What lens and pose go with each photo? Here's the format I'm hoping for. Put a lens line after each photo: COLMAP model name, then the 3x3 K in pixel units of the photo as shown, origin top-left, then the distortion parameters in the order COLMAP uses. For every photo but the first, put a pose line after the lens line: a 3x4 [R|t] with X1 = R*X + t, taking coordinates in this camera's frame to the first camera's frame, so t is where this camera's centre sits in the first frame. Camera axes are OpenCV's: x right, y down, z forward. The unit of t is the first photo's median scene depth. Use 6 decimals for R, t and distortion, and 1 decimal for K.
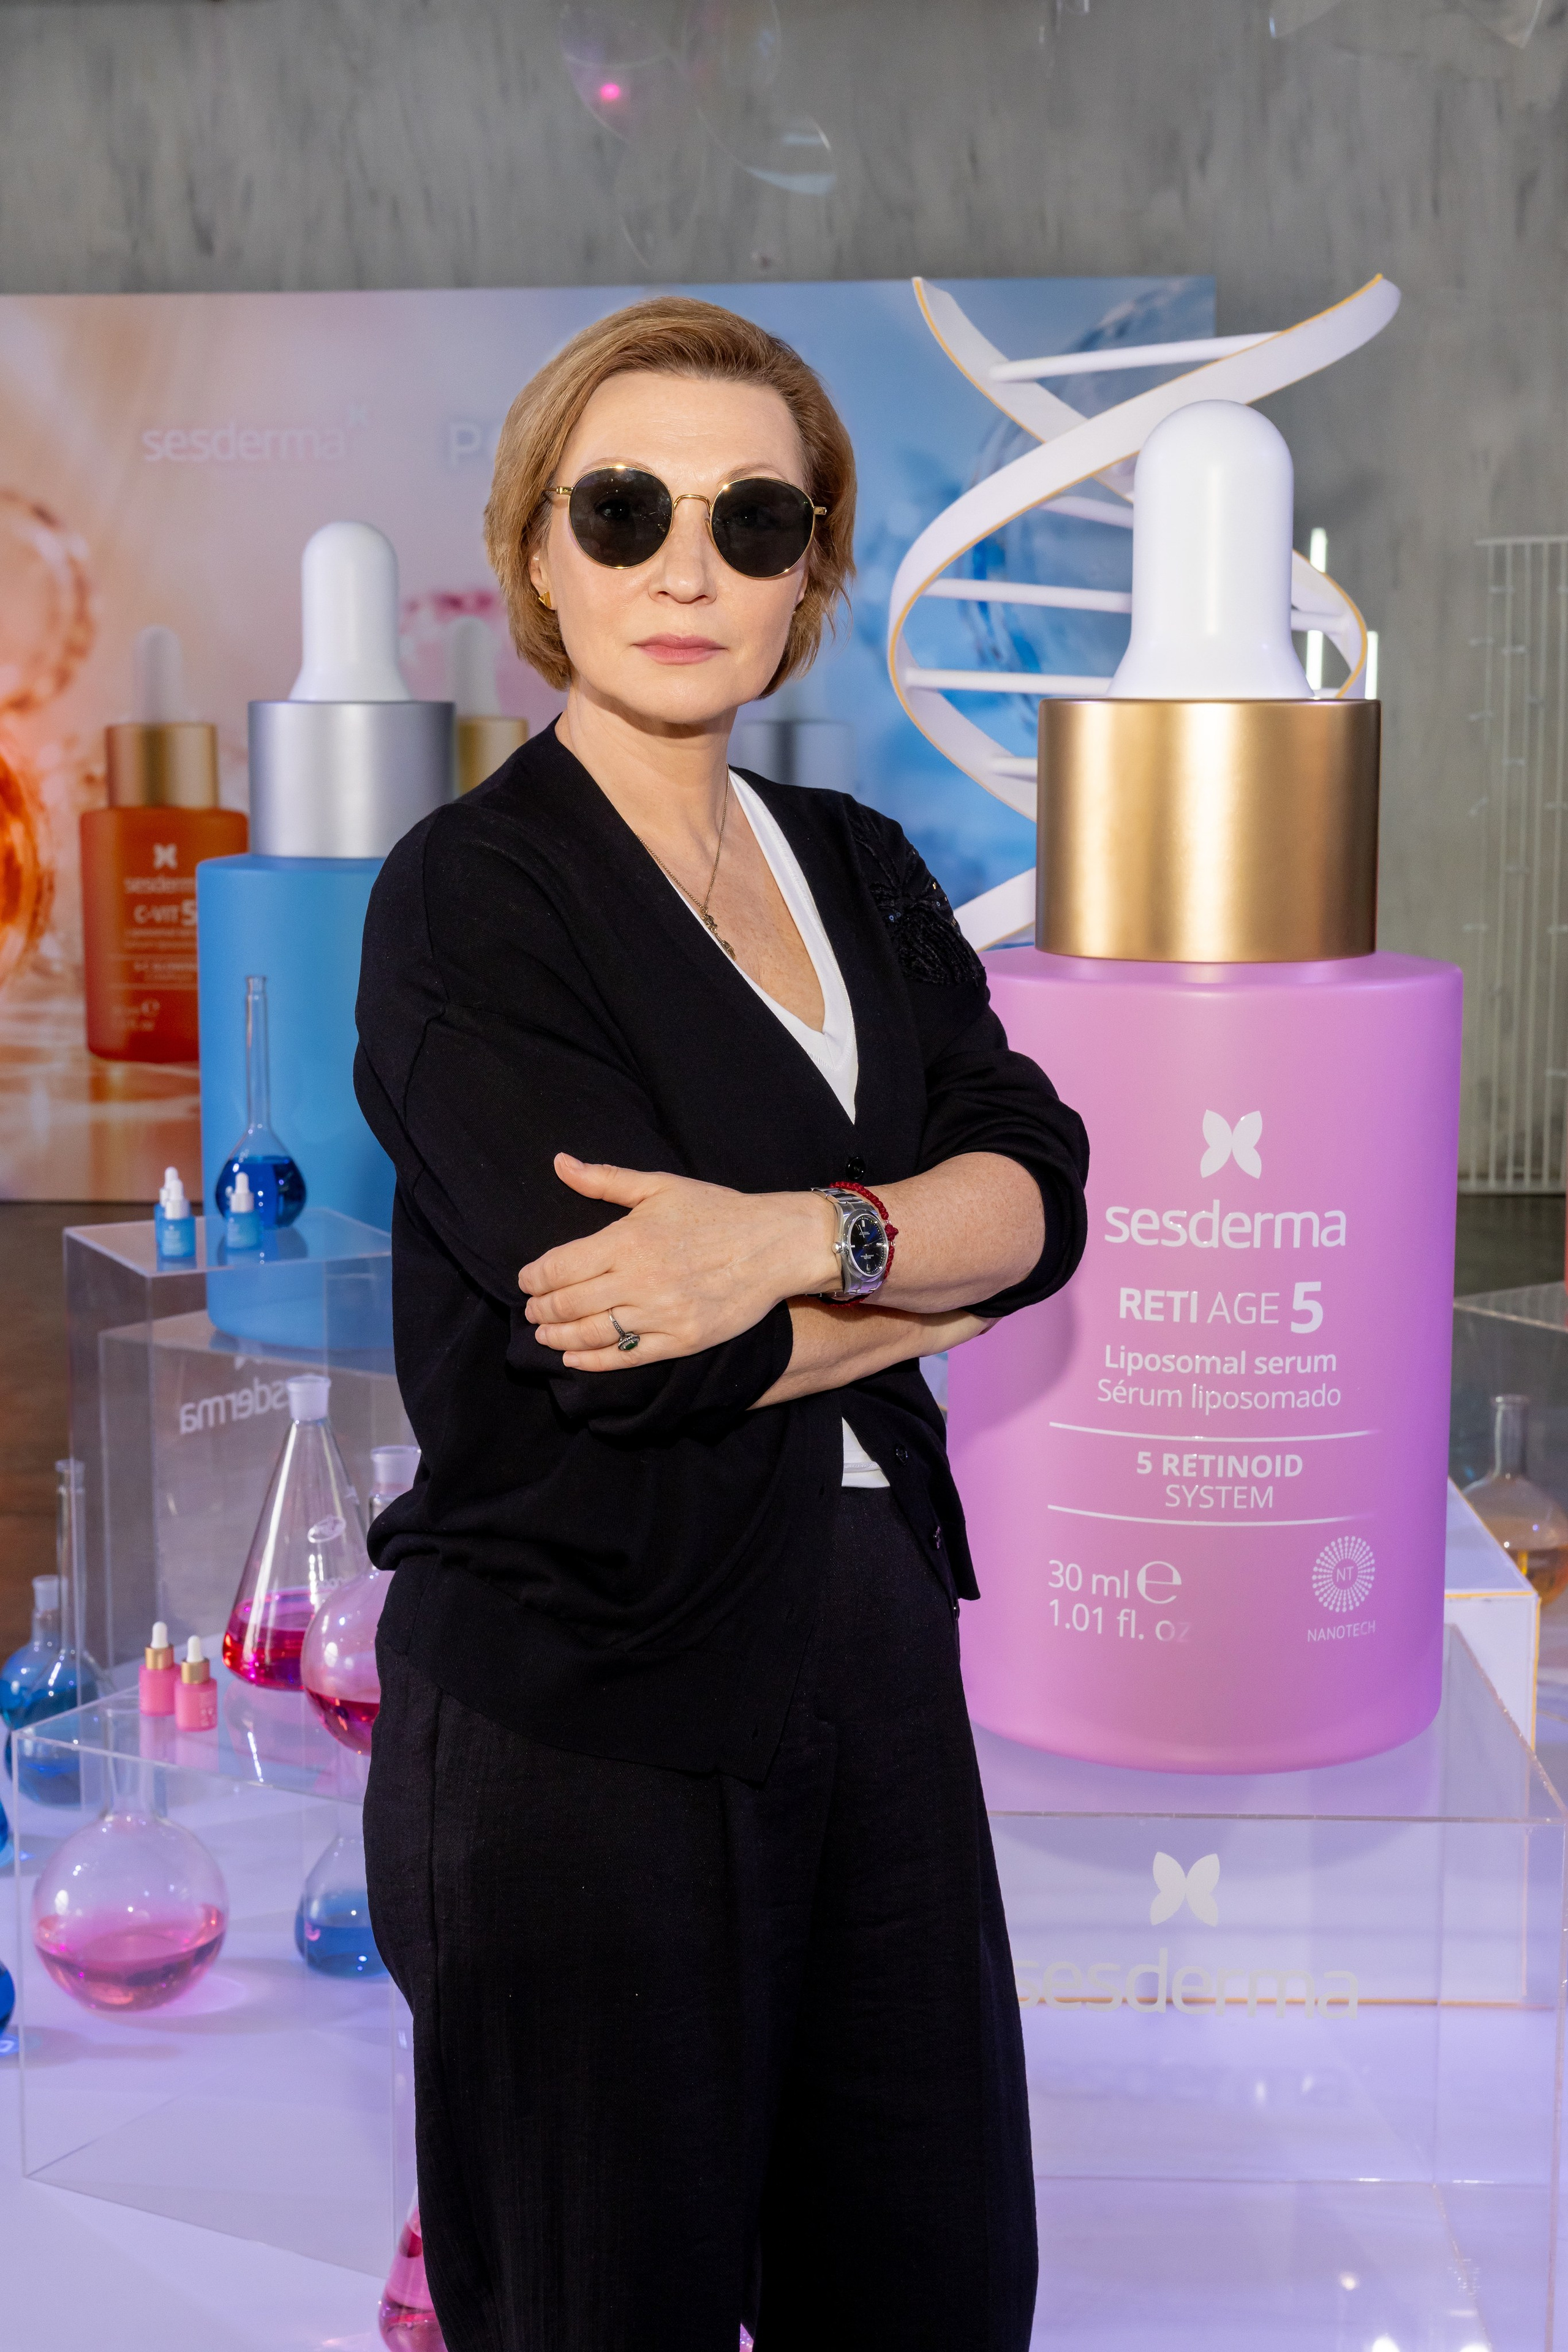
lens RADIAL K [[3391.9, 0, 784.0], [0, 3391.9, 1176.0], [0, 0, 1]] dist [0.030244, -0.023161]
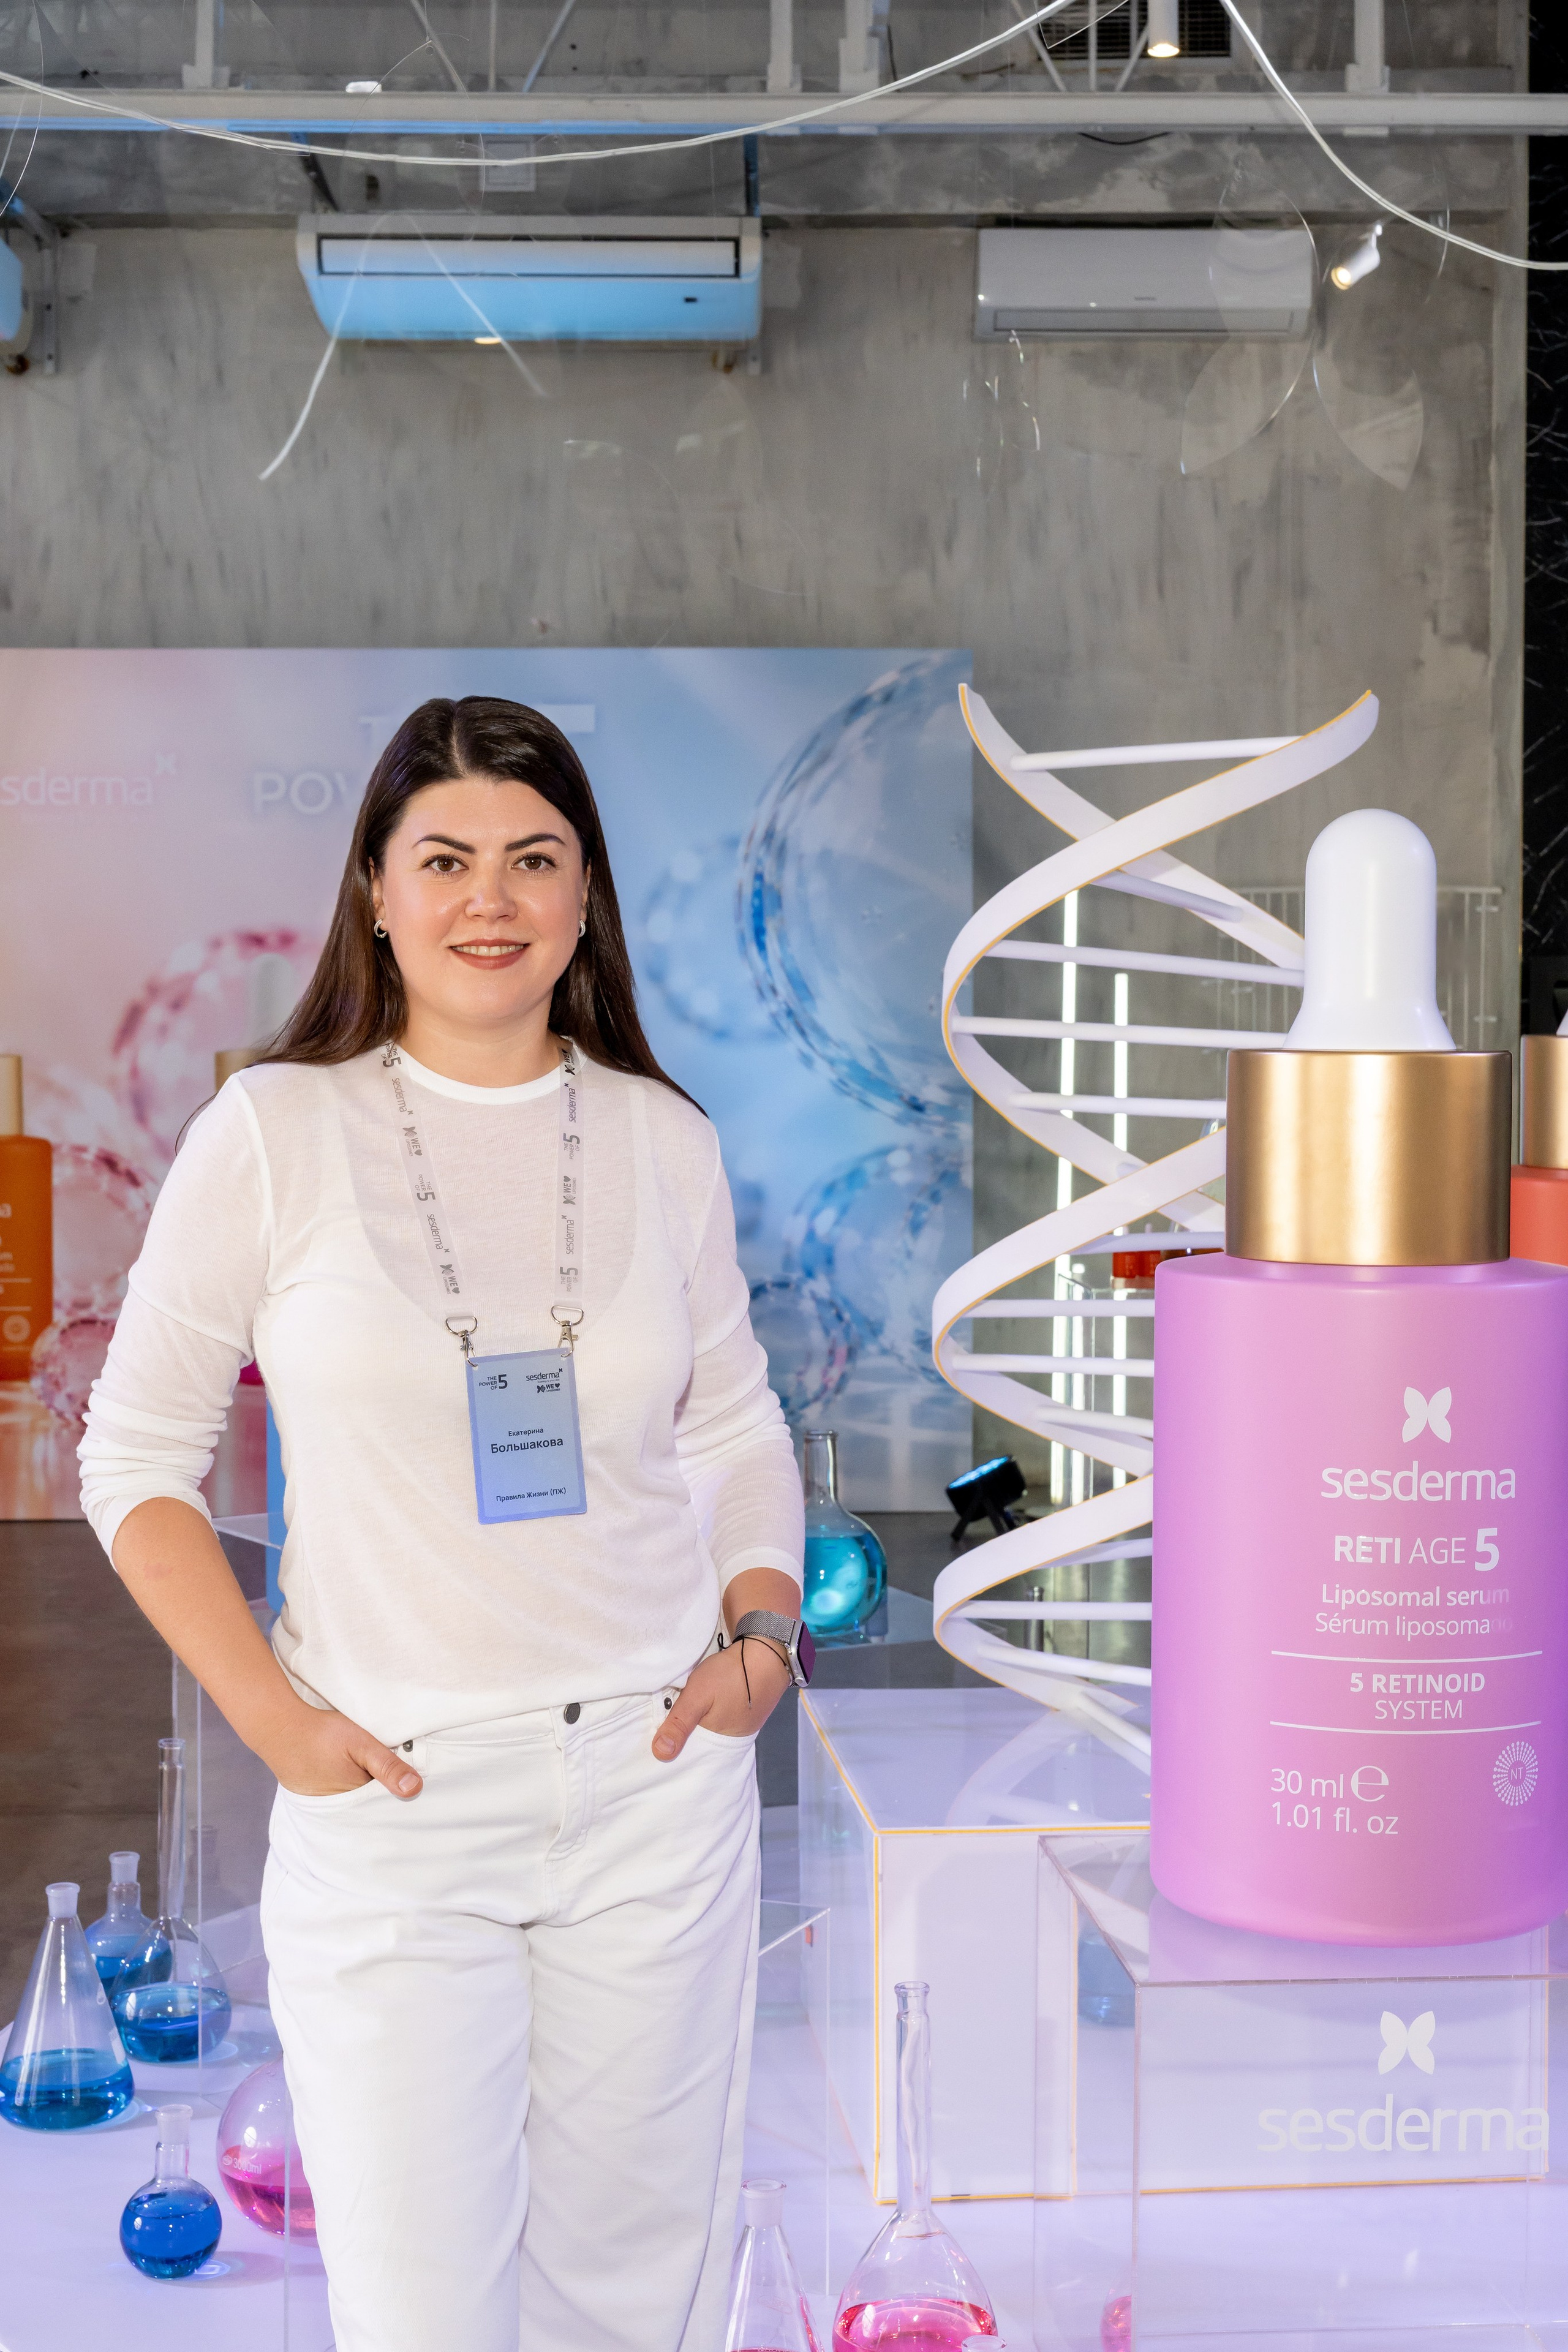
lens RADIAL K [[3391.9, 0, 784.0], [0, 3391.9, 1176.0], [0, 0, 1]] dist [0.030244, -0.023161]
pose [[0.992428, -0.002591, 0.122801, -0.197664], [0.014268, 0.995441, -0.094303, 0.013617], [-0.121997, 0.095341, 0.987941, -0.146064]]
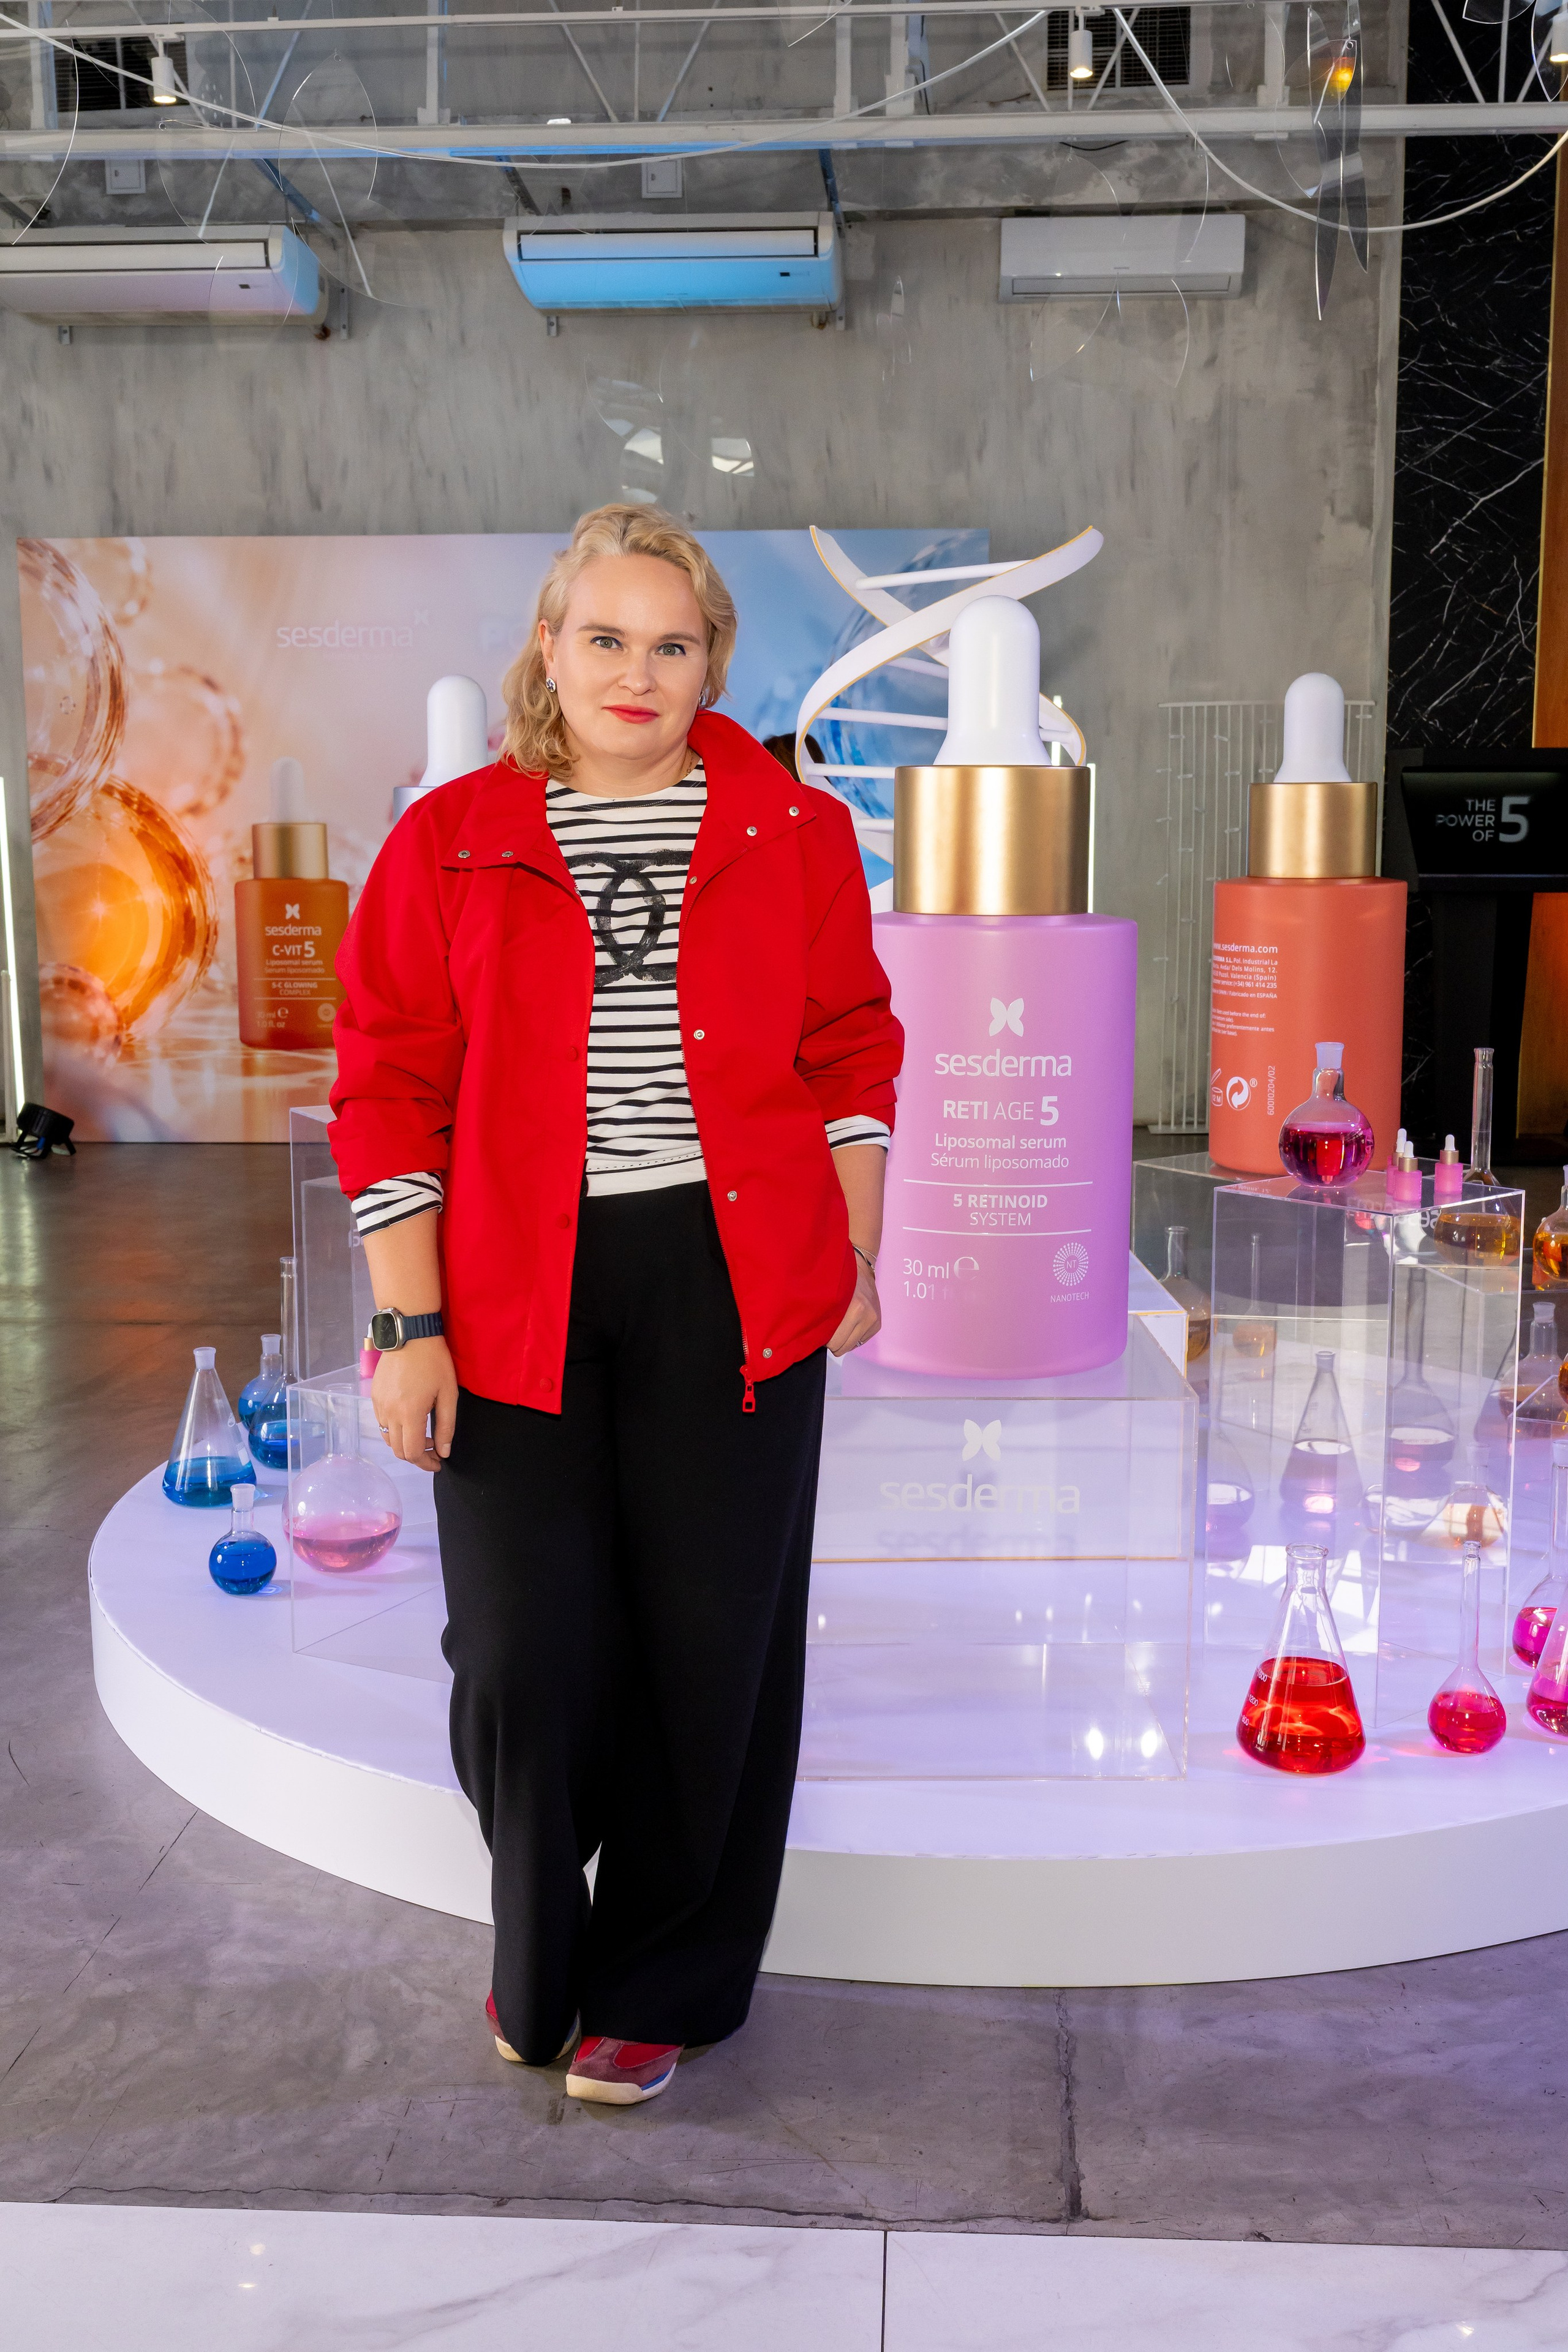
lens RADIAL K [[2382.5, 0, 784.0], [0, 2382.5, 1176.0], [0, 0, 1]] dist [0.007503, -0.000274]
pose [[0.999162, -0.004323, 0.040702, -0.027656], [0.004068, 0.999972, 0.006333, 0.052148], [-0.040729, -0.006163, 0.999151, -0.186729]]
